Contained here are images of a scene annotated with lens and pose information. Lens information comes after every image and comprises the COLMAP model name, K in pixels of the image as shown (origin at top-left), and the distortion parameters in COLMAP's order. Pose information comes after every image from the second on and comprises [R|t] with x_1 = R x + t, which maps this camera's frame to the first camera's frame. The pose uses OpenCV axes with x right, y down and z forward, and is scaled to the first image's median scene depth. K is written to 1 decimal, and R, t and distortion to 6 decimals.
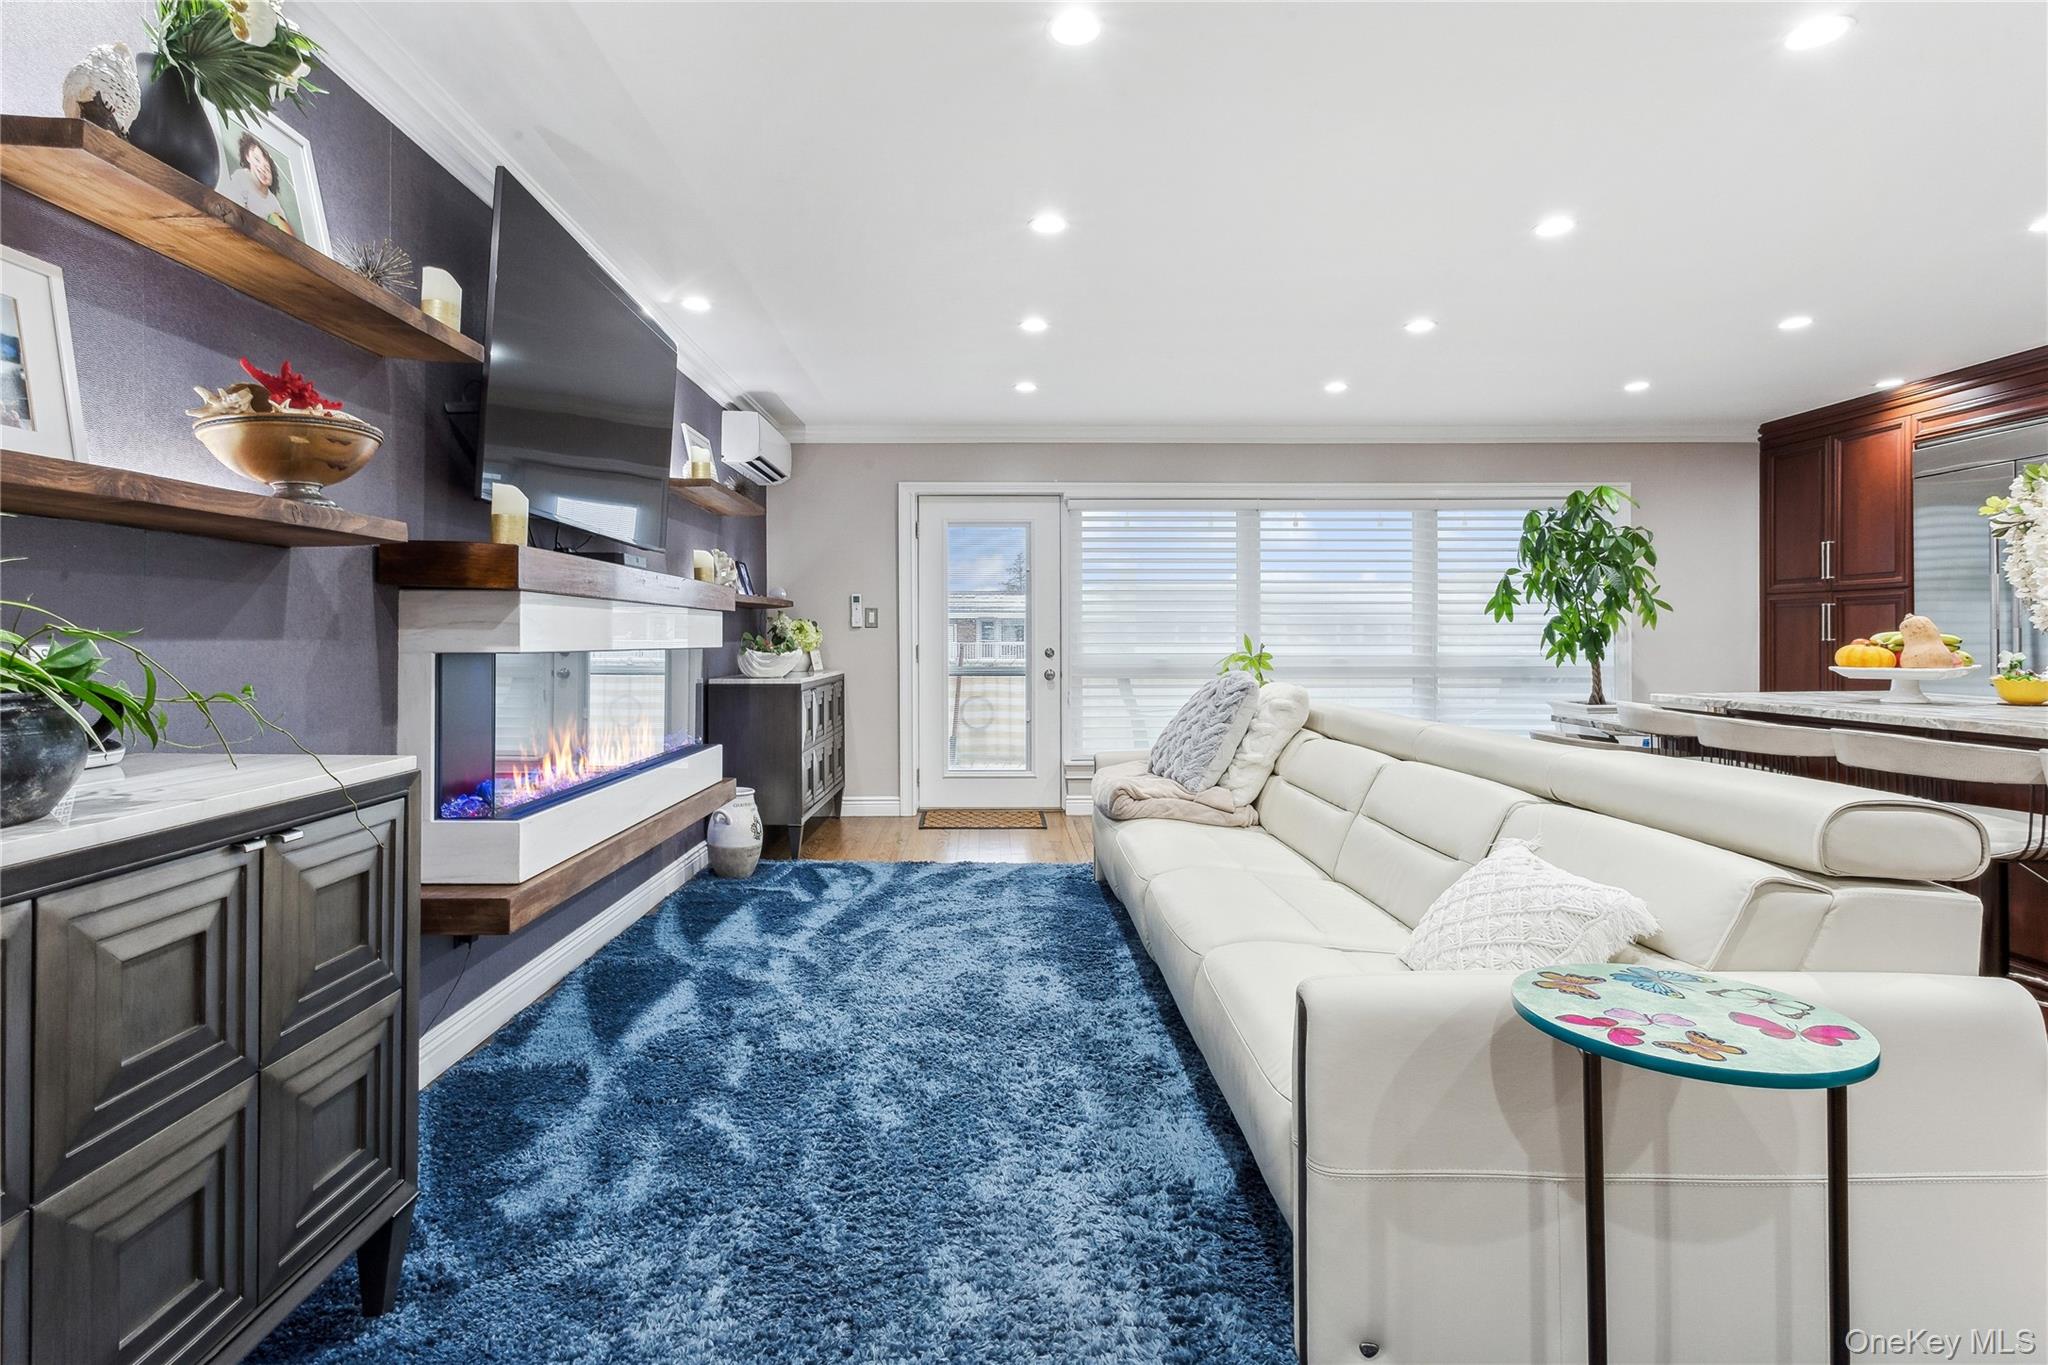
lens RADIAL K [[1030.6, 0, 1017.0], [0, 1030.6, 633.9], [0, 0, 1]] dist [-0.000107, -0.000377]
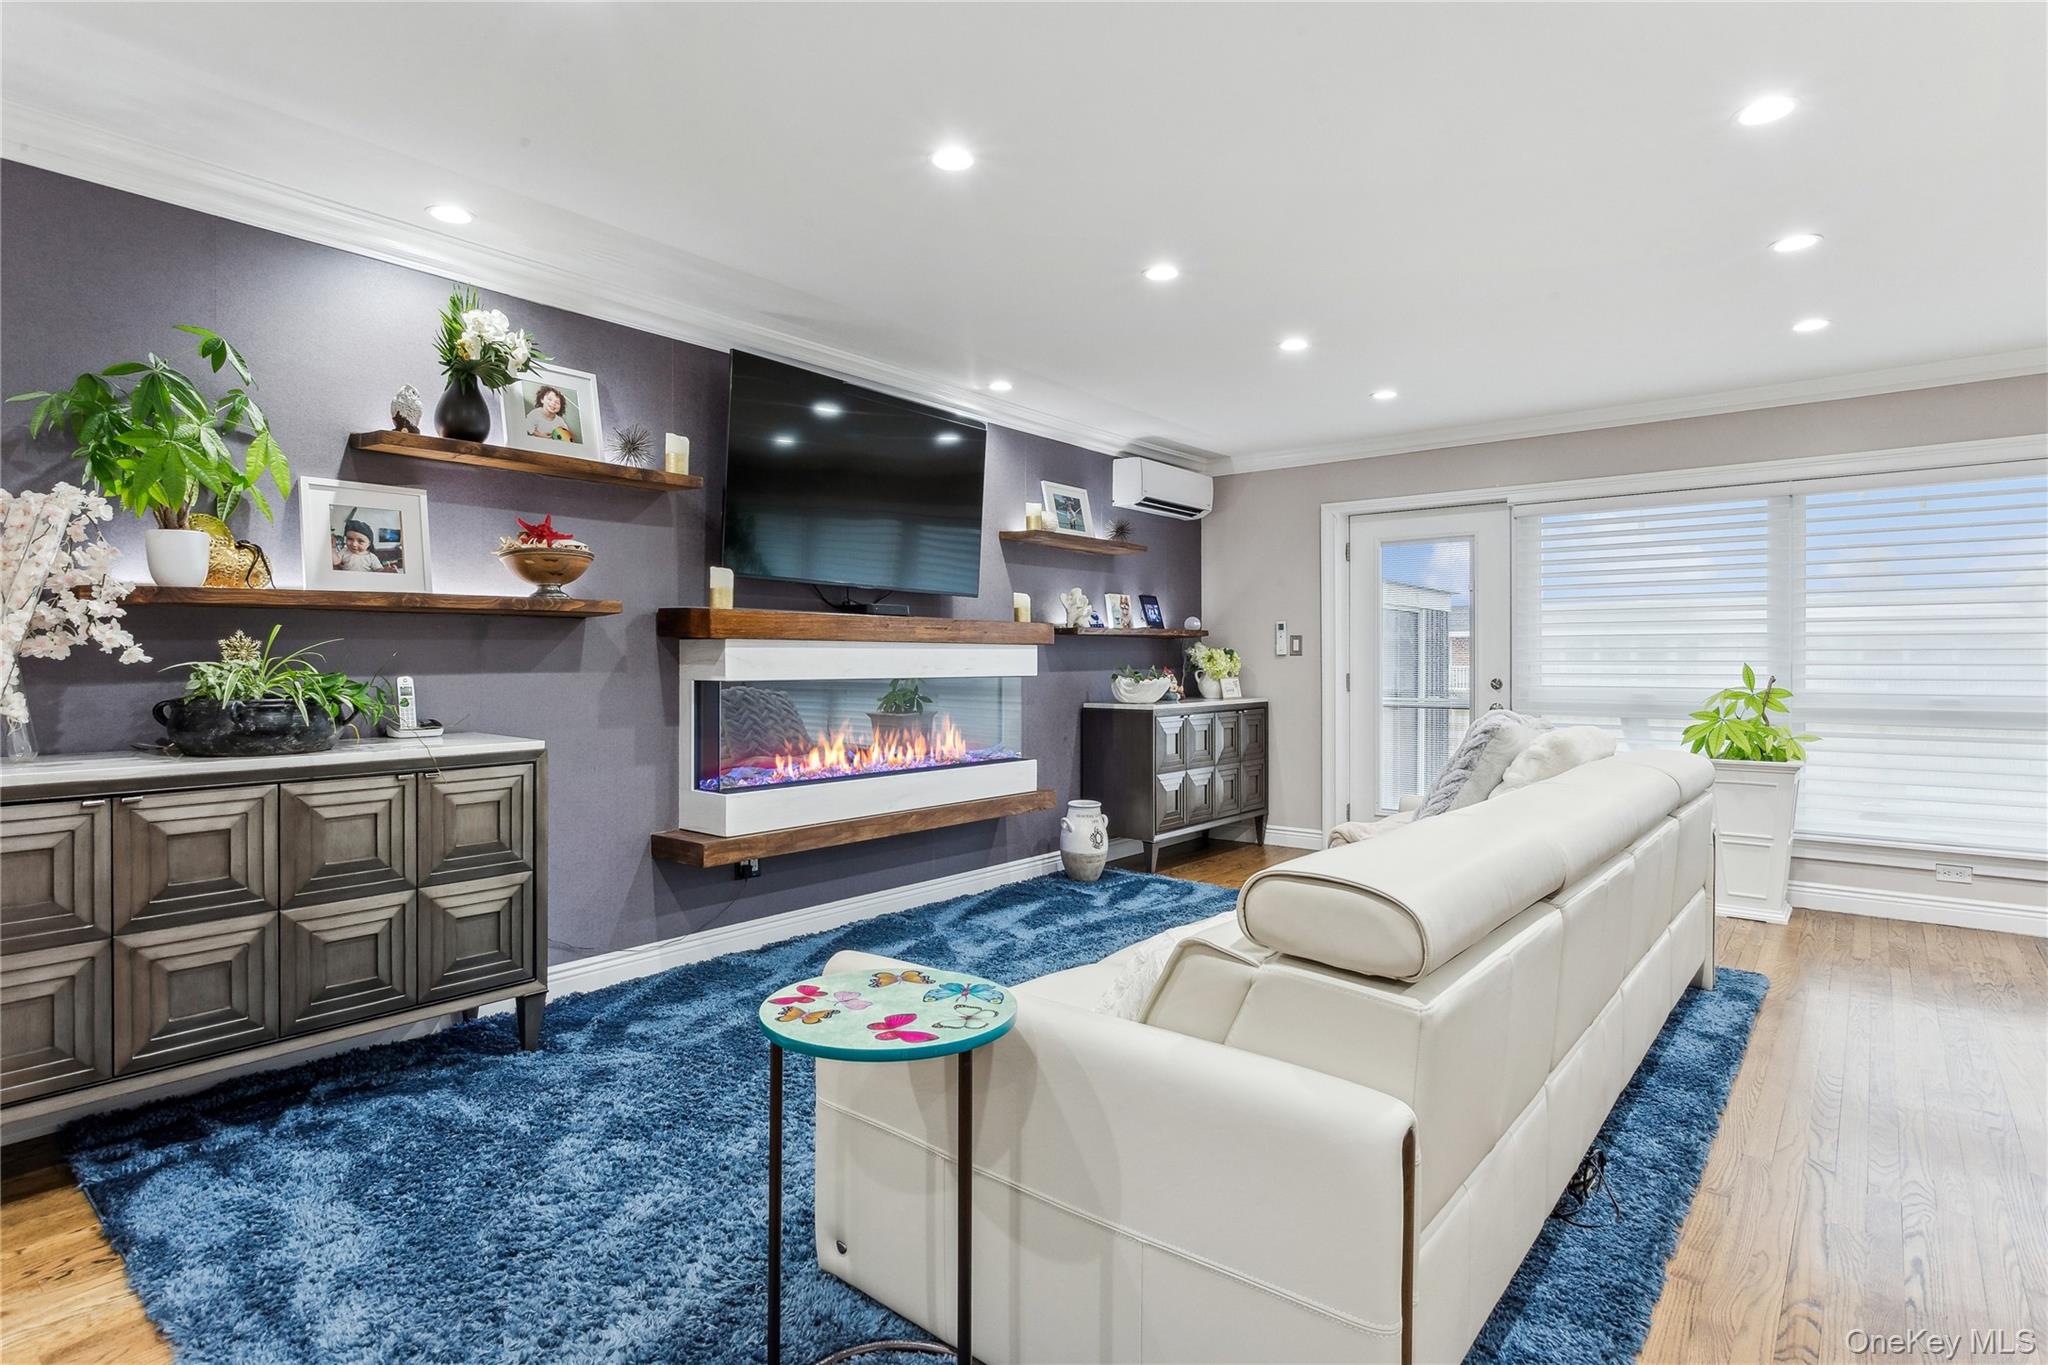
lens RADIAL K [[1115.3, 0, 1024.6], [0, 1115.3, 660.6], [0, 0, 1]] dist [-0.004957, -0.000075]
pose [[0.750538, 0.001517, -0.660825, 0.902886], [0.002500, 0.999984, 0.005135, -0.018089], [0.660822, -0.005506, 0.750522, 0.084920]]
